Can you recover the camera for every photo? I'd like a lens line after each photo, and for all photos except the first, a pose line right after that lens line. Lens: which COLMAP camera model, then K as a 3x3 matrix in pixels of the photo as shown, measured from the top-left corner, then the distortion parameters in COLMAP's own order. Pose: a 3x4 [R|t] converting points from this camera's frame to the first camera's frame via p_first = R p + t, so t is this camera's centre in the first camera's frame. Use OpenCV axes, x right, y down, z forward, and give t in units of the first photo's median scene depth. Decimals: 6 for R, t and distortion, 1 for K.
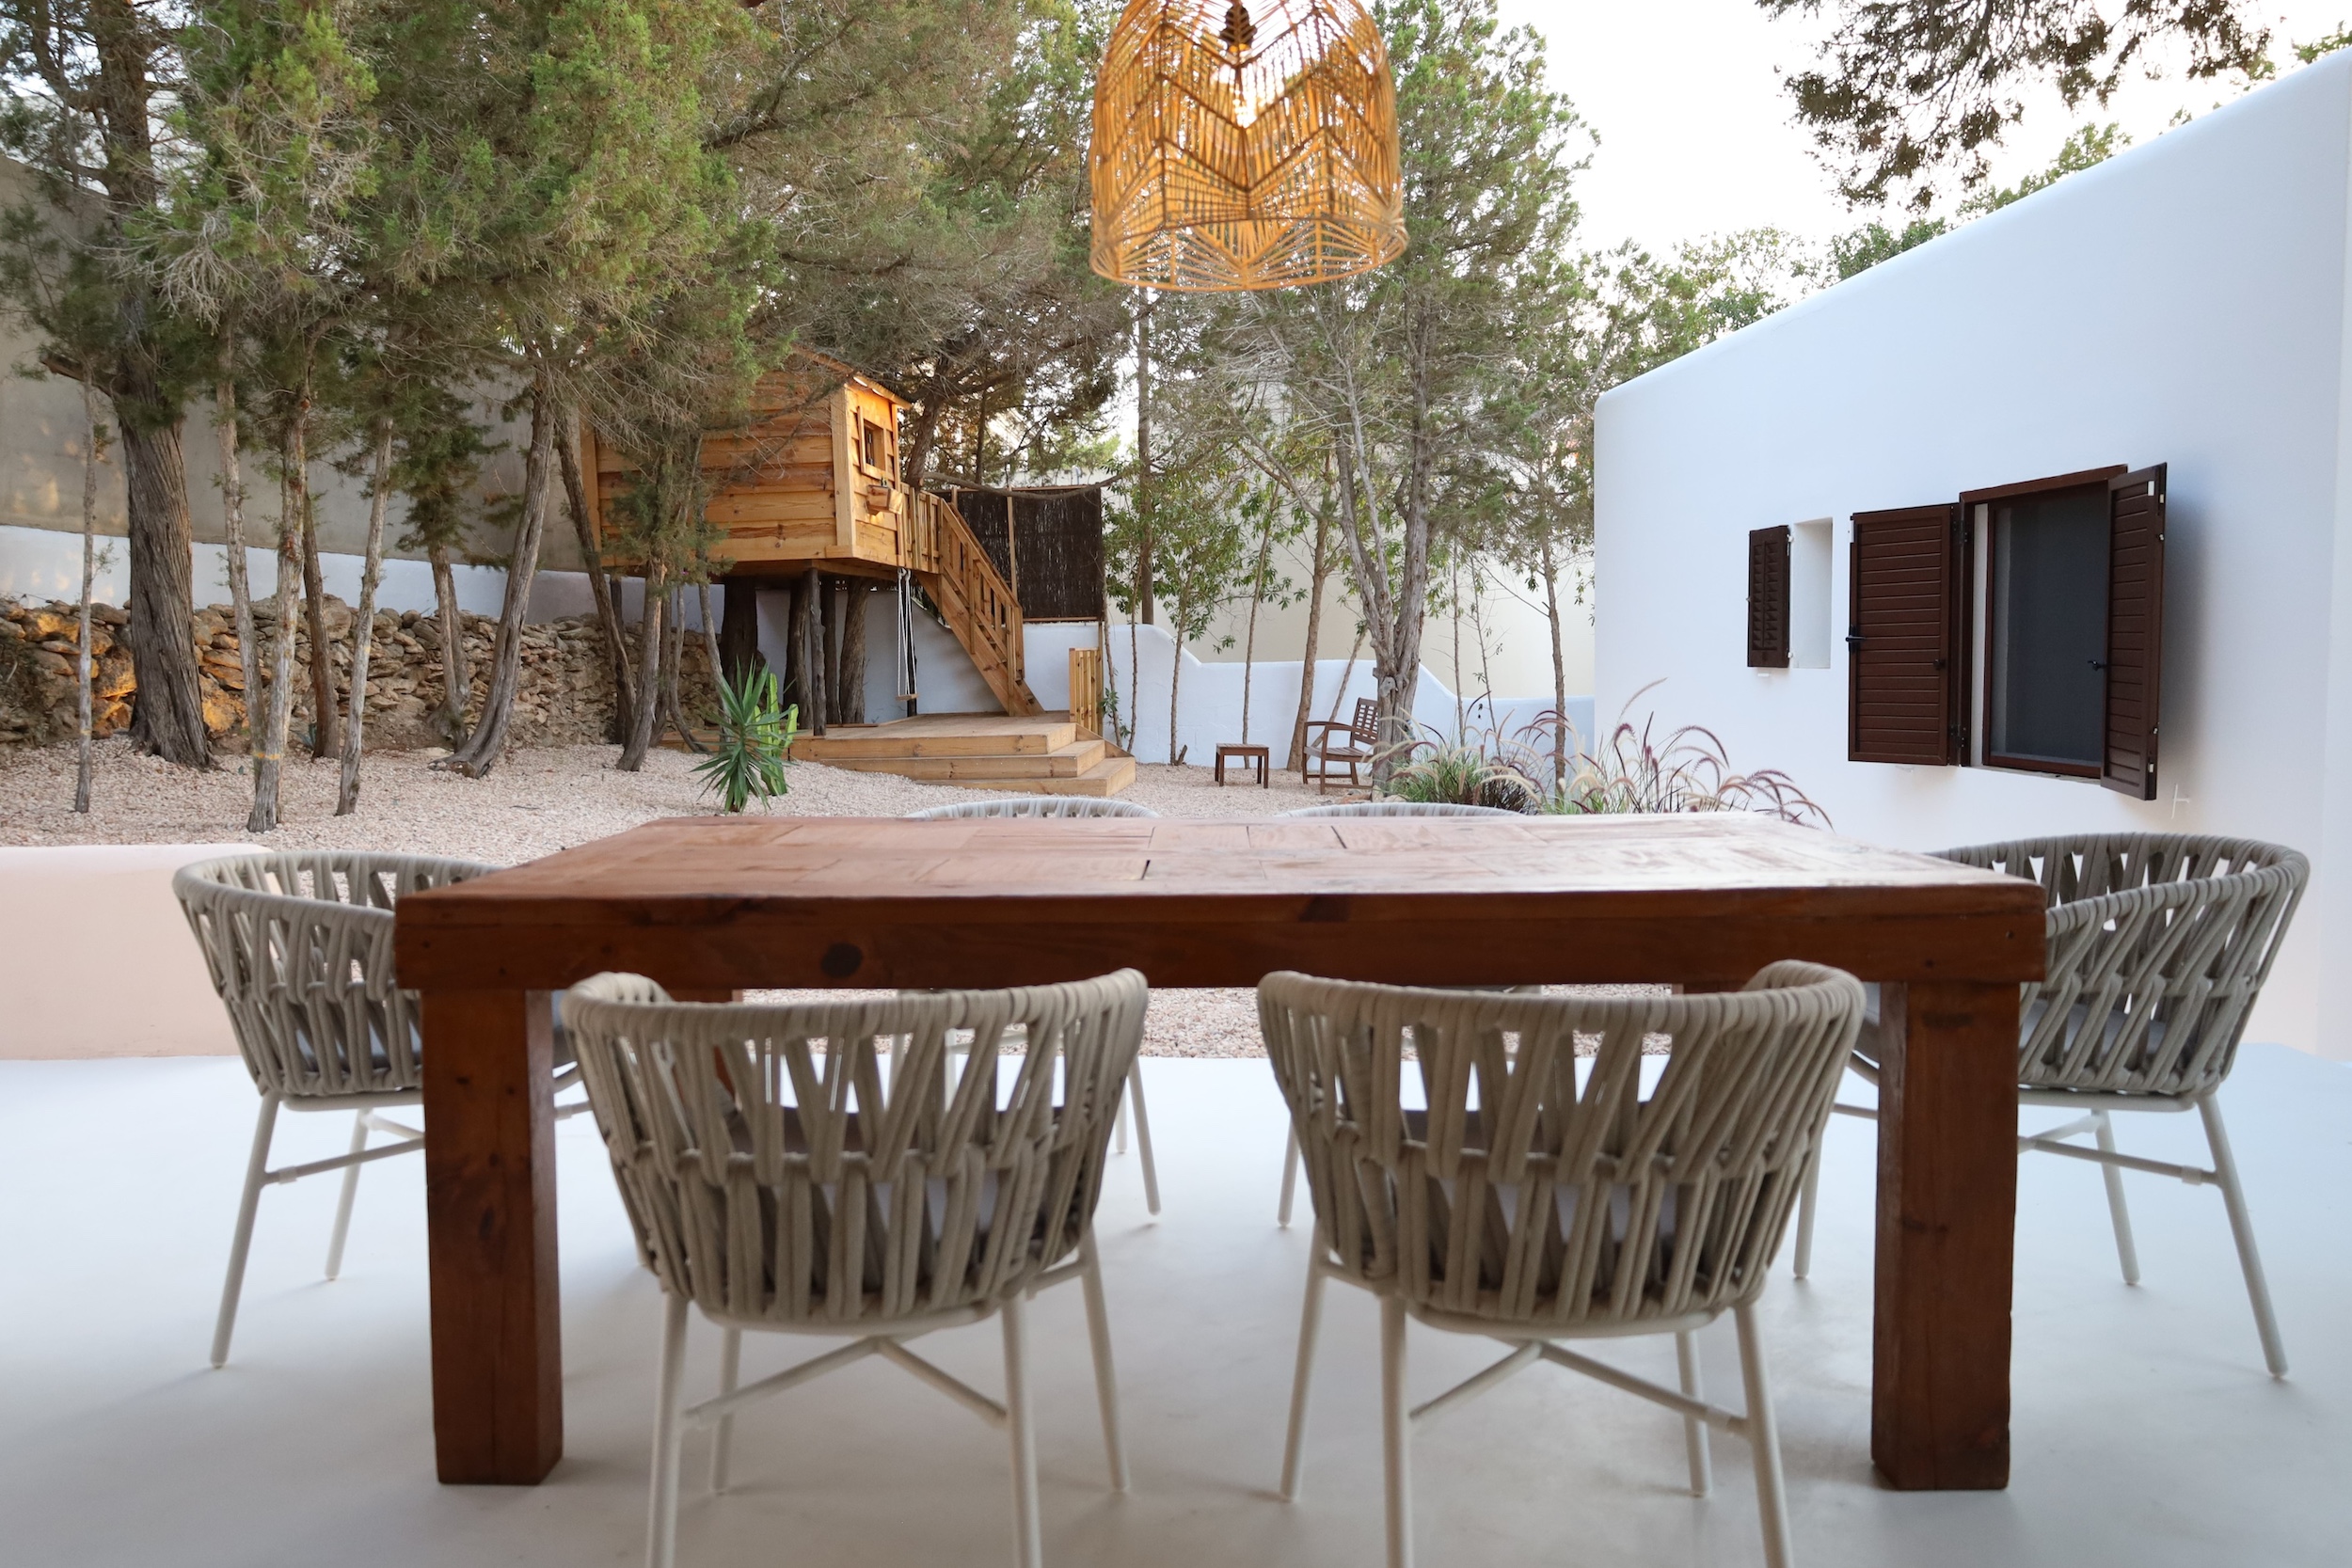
lens RADIAL K [[1724.9, 0, 1117.5], [0, 1724.9, 810.5], [0, 0, 1]] dist [0.003520, -0.003810]
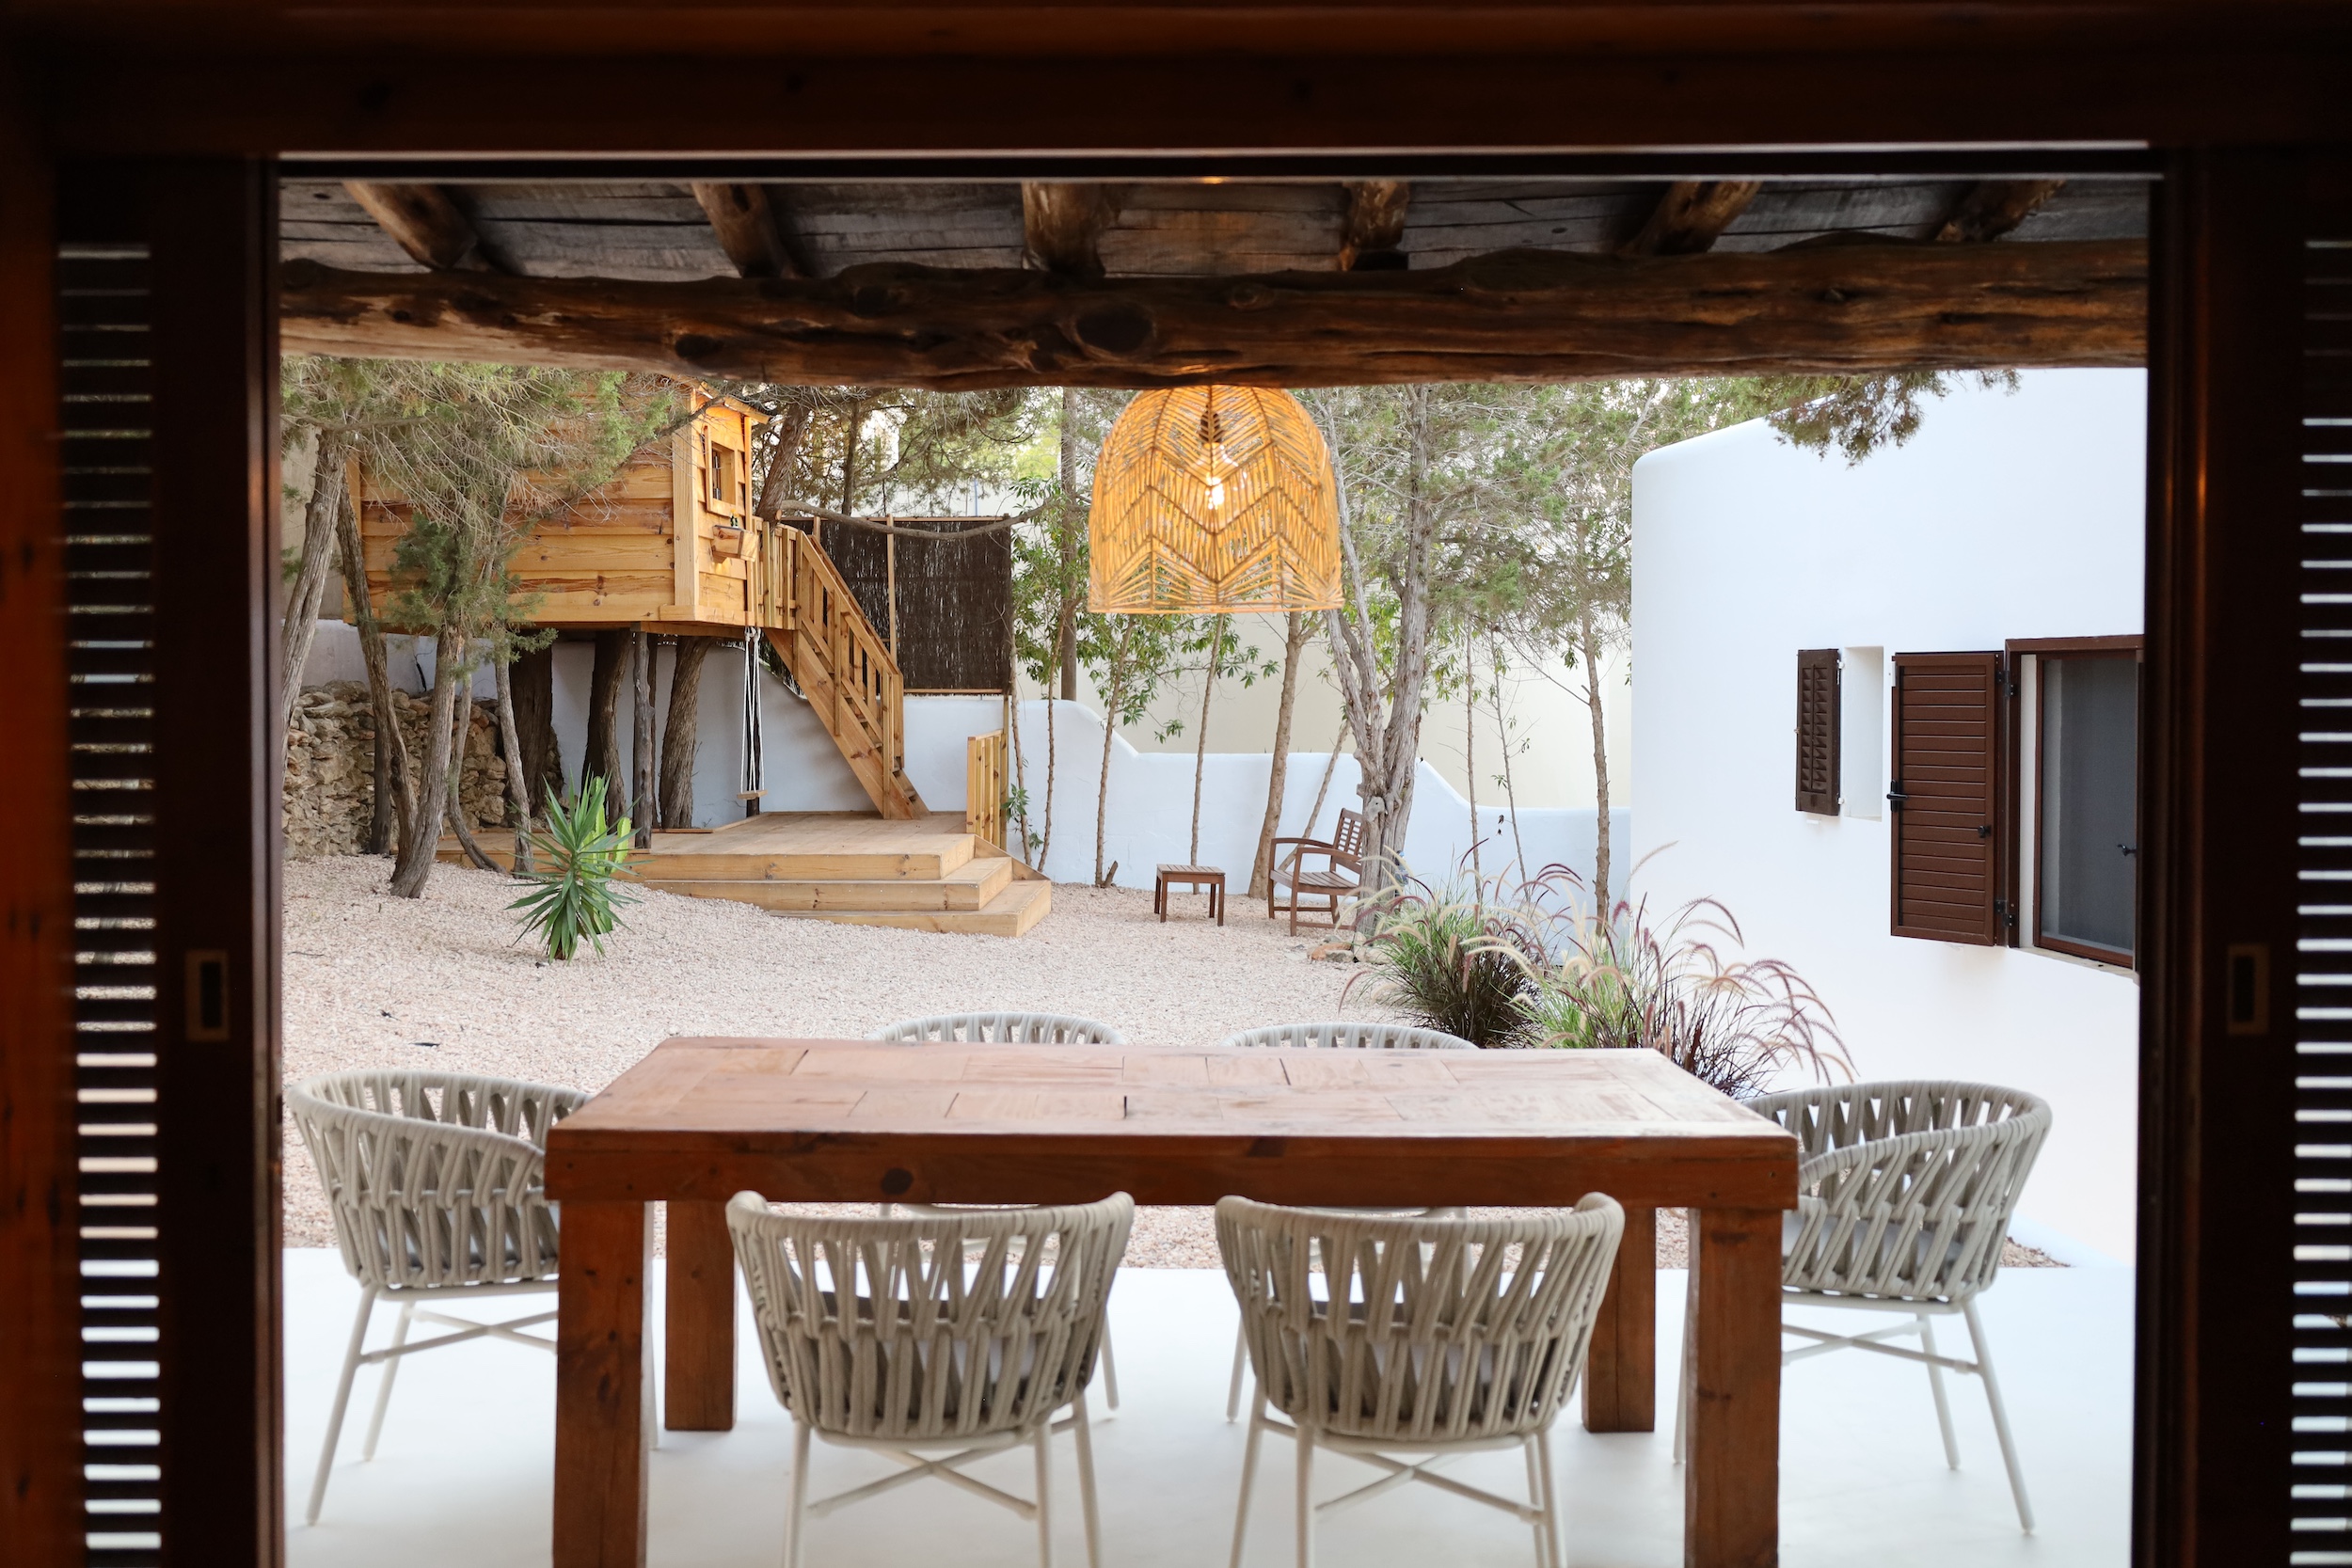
lens RADIAL K [[2668.3, 0, 1165.6], [0, 2668.3, 772.0], [0, 0, 1]] dist [0.013475, 0.033222]
pose [[0.997631, 0.022143, 0.065127, -0.020664], [-0.019057, 0.998684, -0.047622, -0.028144], [-0.066096, 0.046268, 0.996740, -0.224428]]
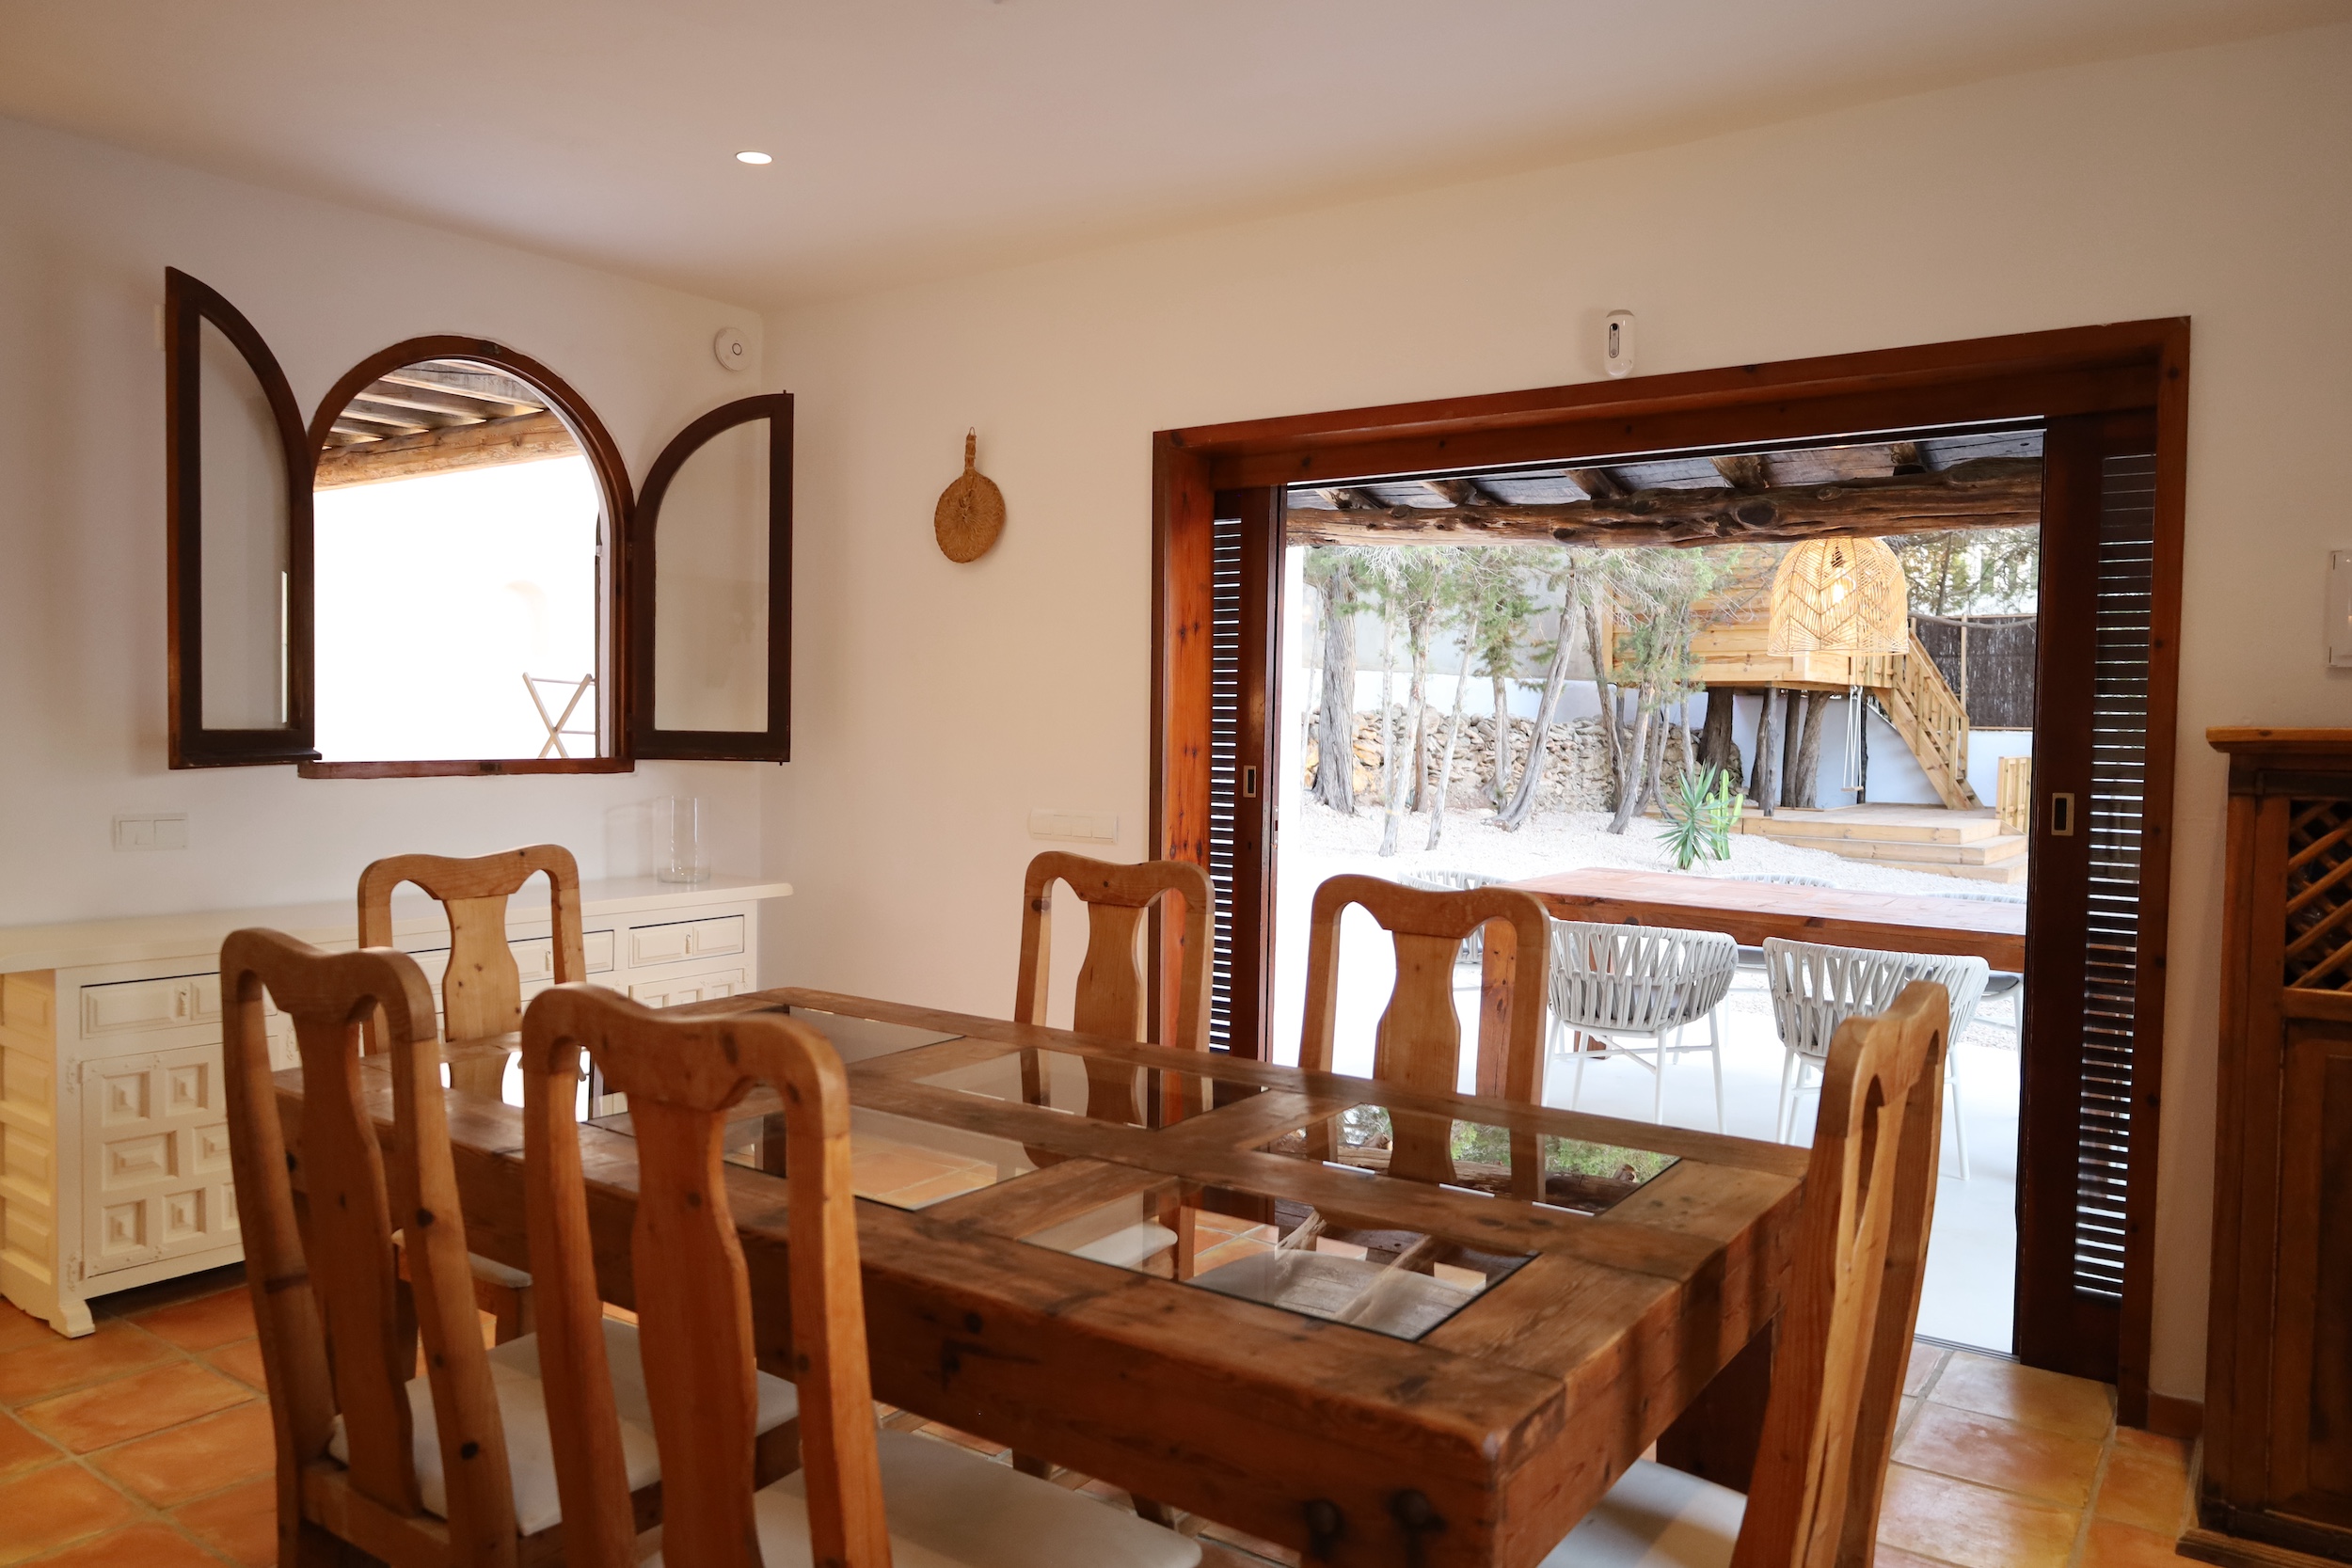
lens RADIAL K [[1724.9, 0, 1117.5], [0, 1724.9, 810.5], [0, 0, 1]] dist [0.003520, -0.003810]
pose [[0.833994, 0.066751, -0.547720, 0.142231], [-0.082351, 0.996596, -0.003937, -0.003086], [0.545593, 0.048389, 0.836652, -0.383754]]
